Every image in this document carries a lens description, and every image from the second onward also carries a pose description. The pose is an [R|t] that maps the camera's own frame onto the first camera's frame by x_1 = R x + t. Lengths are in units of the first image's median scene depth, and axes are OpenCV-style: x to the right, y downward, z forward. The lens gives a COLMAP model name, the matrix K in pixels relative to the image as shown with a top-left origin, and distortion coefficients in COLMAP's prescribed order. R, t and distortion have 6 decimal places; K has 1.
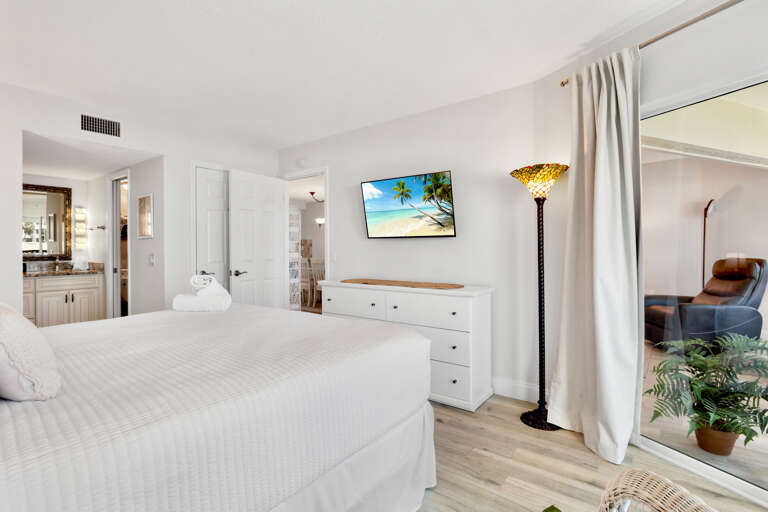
lens RADIAL K [[378.1, 0, 384.0], [0, 378.1, 249.1], [0, 0, 1]] dist [-0.006370, 0.000024]
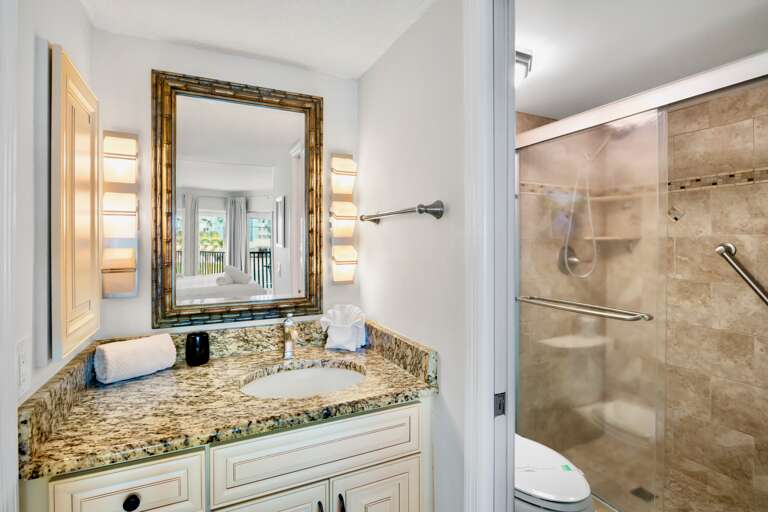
lens RADIAL K [[378.1, 0, 385.3], [0, 378.1, 249.9], [0, 0, 1]] dist [-0.006370, 0.000024]
pose [[0.895824, 0.011941, -0.444249, -0.630471], [-0.007023, 0.999895, 0.012714, -0.032040], [0.444354, -0.008269, 0.895813, 0.723887]]
